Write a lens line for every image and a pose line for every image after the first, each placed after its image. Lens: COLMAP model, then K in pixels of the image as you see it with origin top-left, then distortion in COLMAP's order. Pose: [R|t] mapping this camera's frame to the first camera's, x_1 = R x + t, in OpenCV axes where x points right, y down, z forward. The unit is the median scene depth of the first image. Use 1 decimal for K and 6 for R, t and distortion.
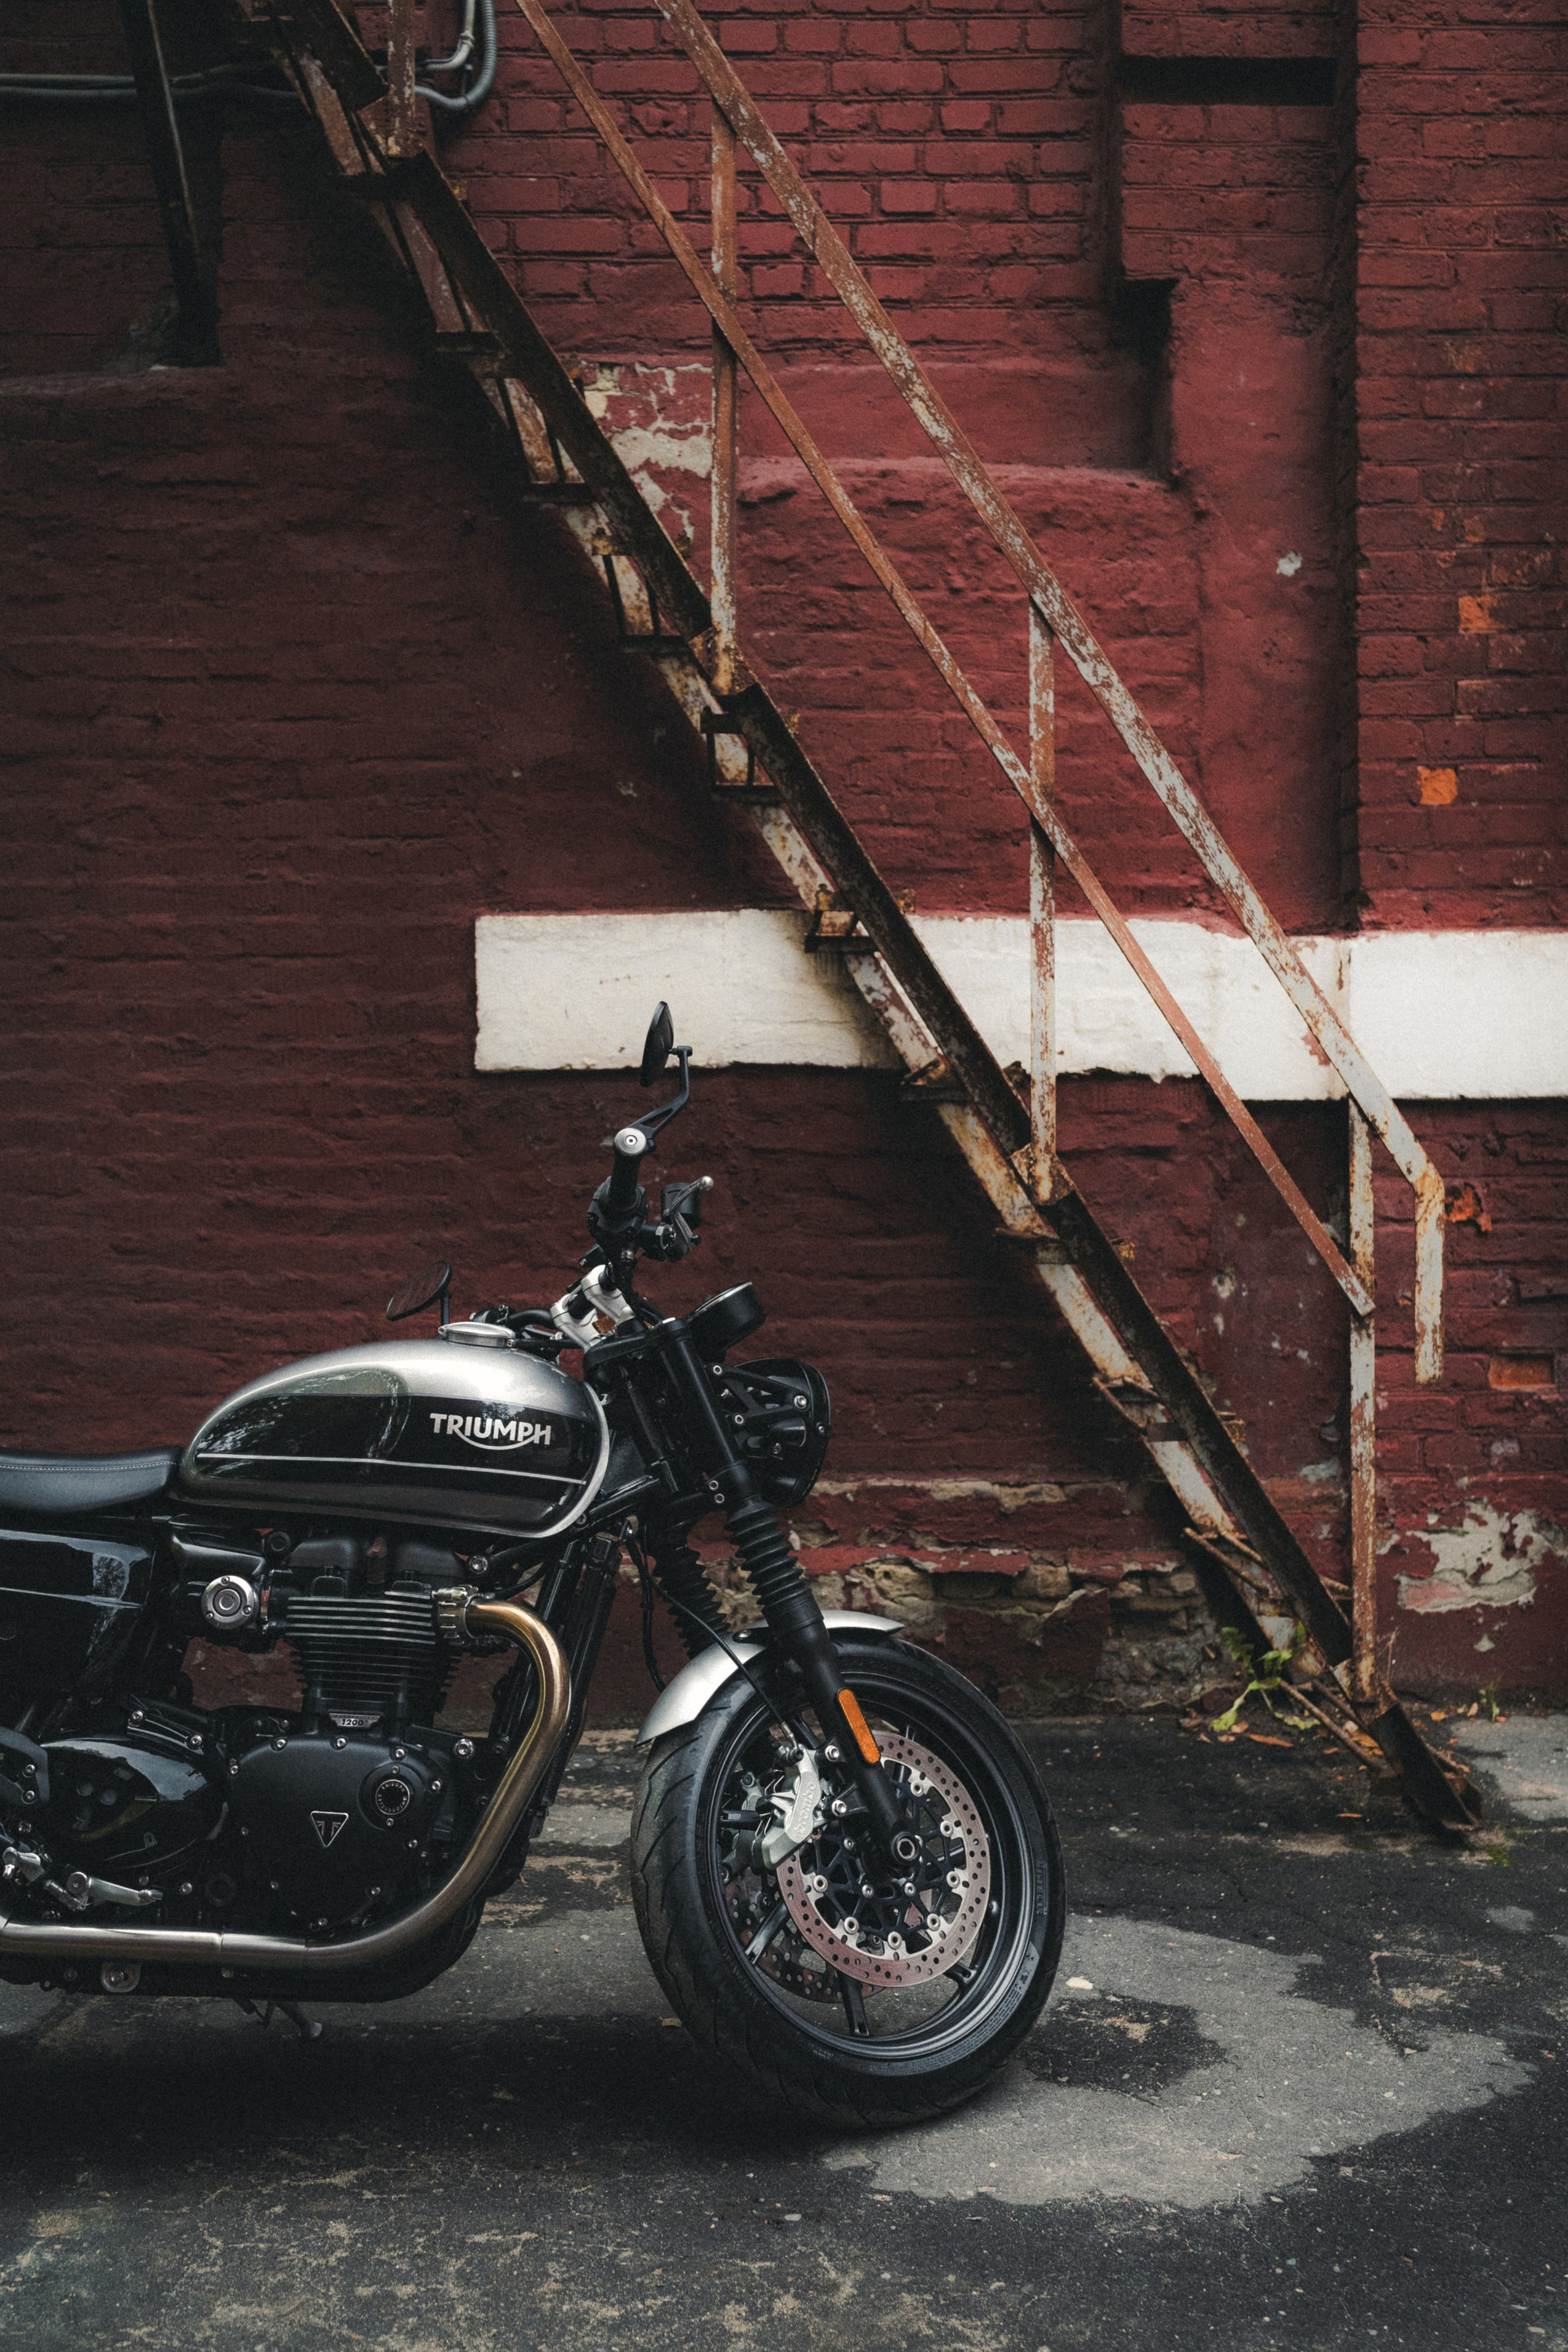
lens RADIAL K [[2344.6, 0, 786.0], [0, 2344.6, 1181.2], [0, 0, 1]] dist [0.007215, 0.000000]
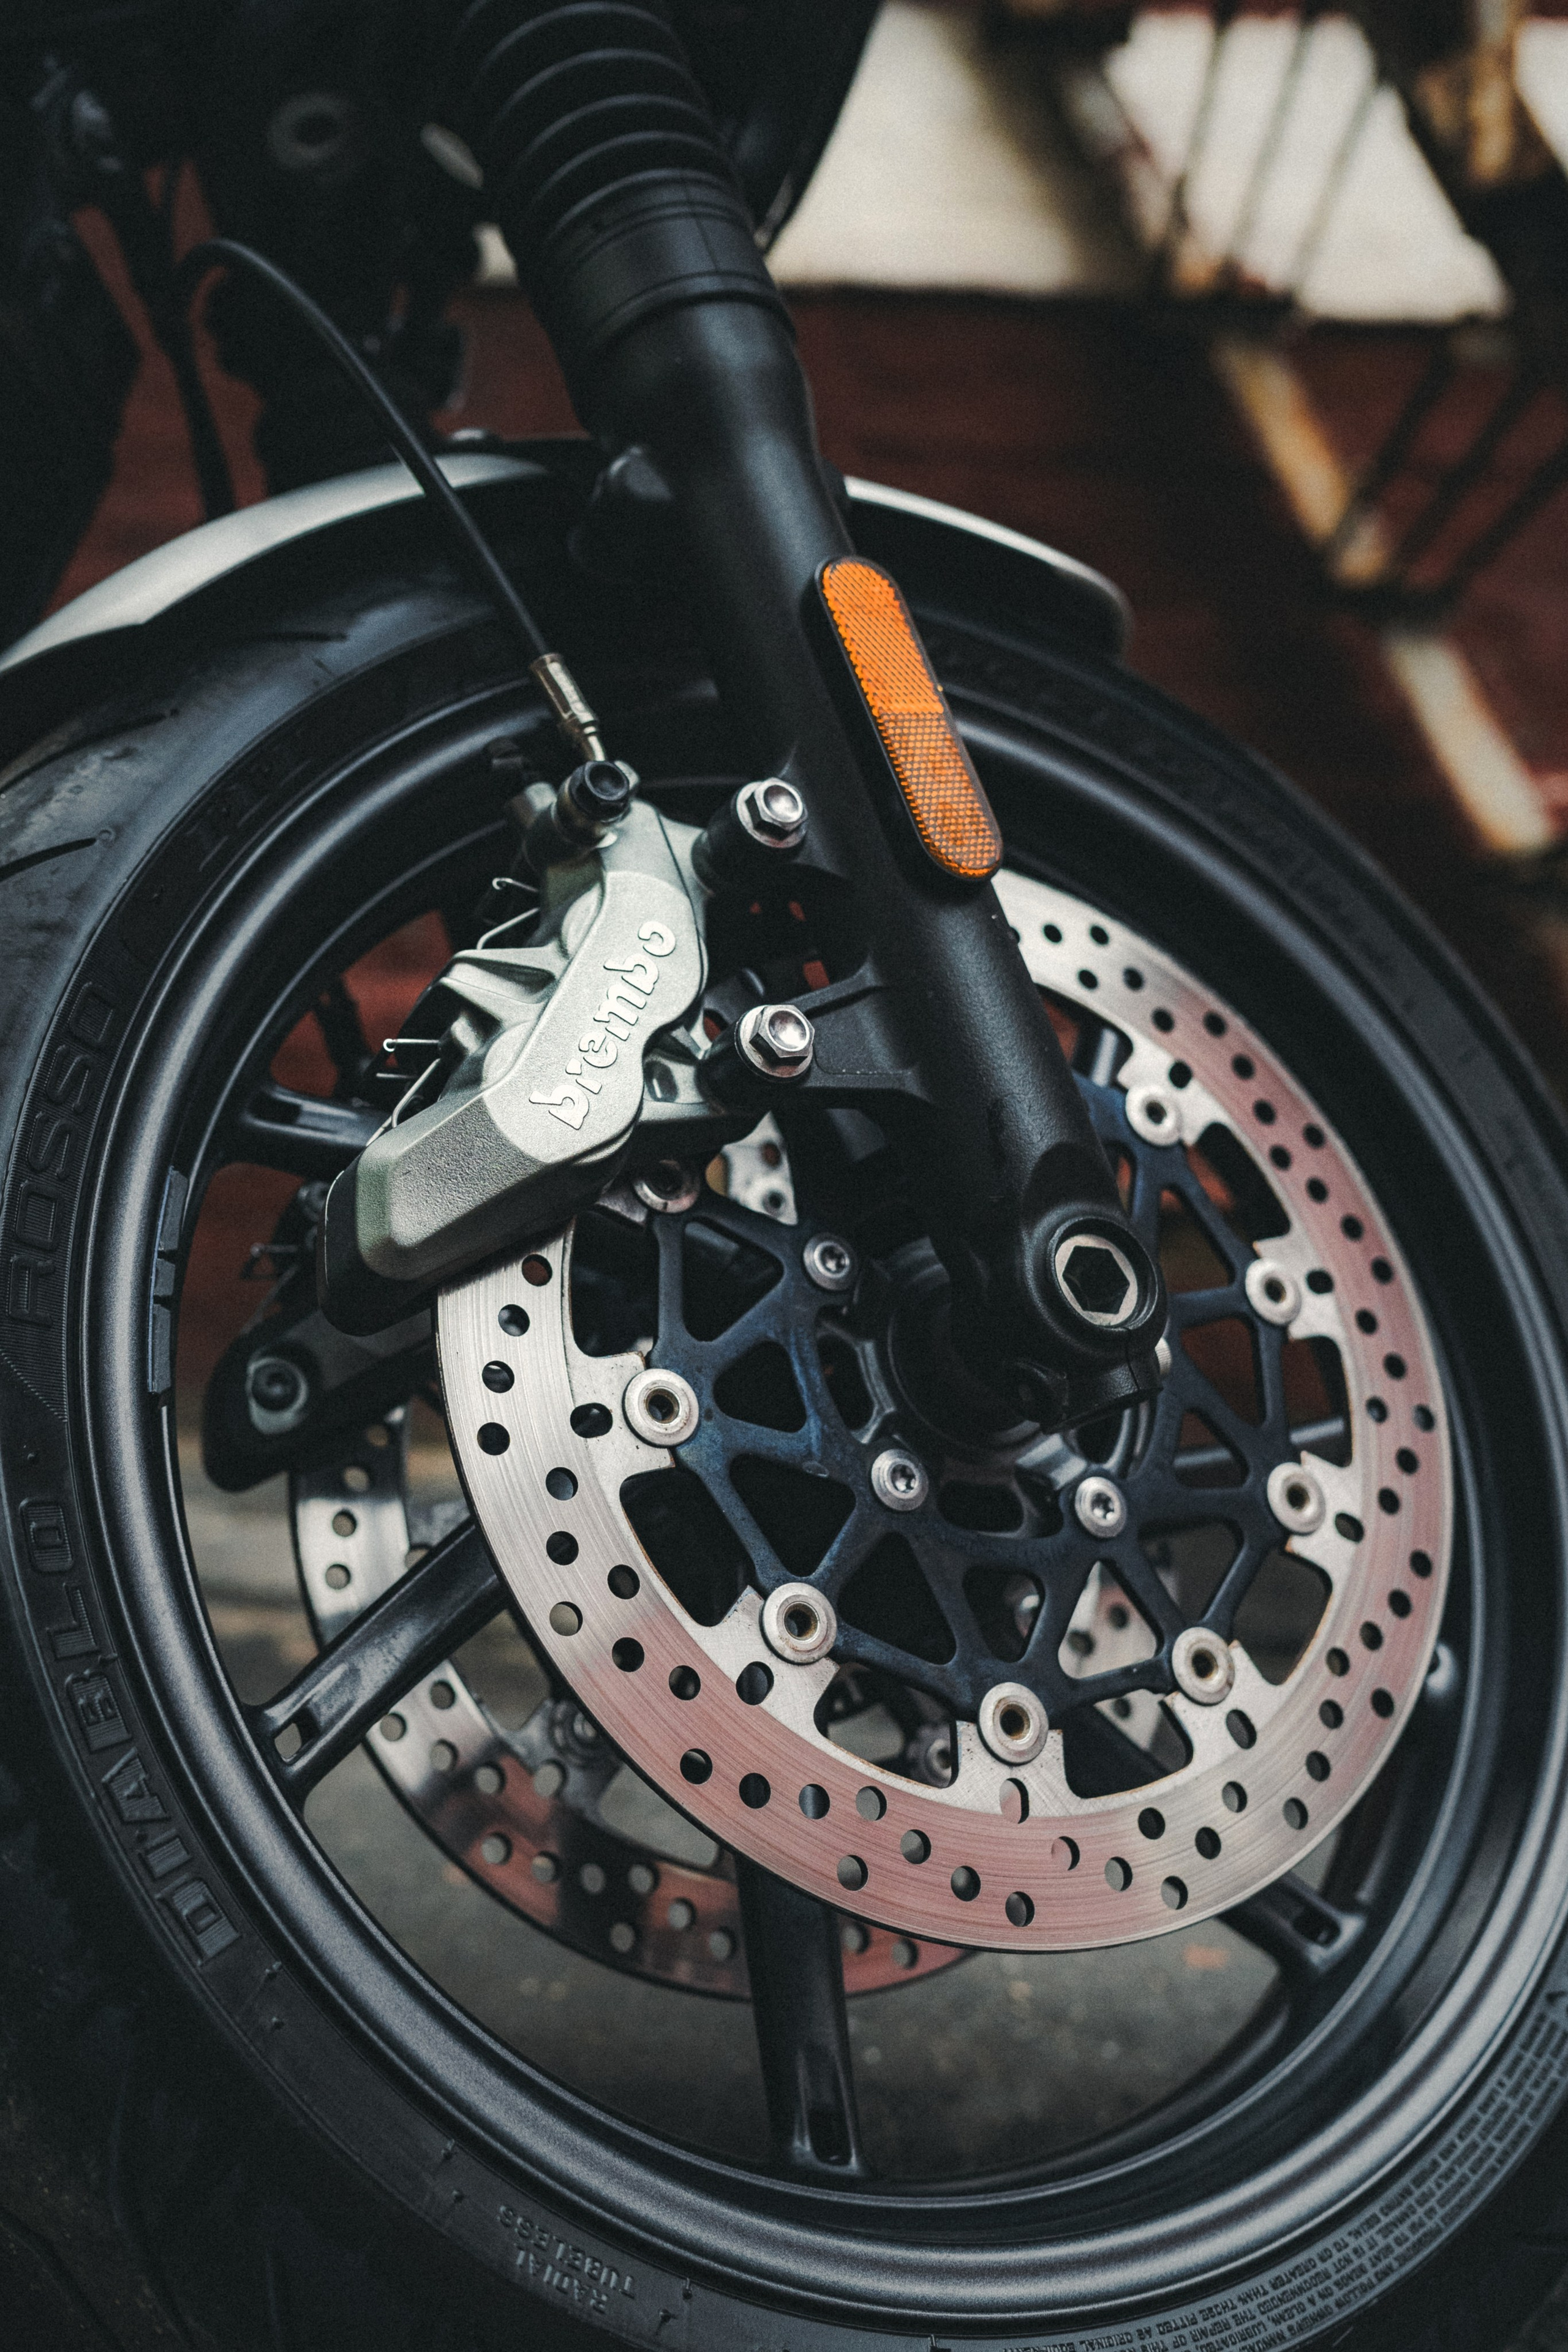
lens RADIAL K [[2344.6, 0, 782.4], [0, 2344.6, 1174.4], [0, 0, 1]] dist [0.007215, 0.000000]
pose [[0.994631, 0.064264, -0.081108, 0.039358], [-0.064121, 0.997933, 0.004372, 0.272542], [0.081221, 0.000852, 0.996696, 0.783931]]
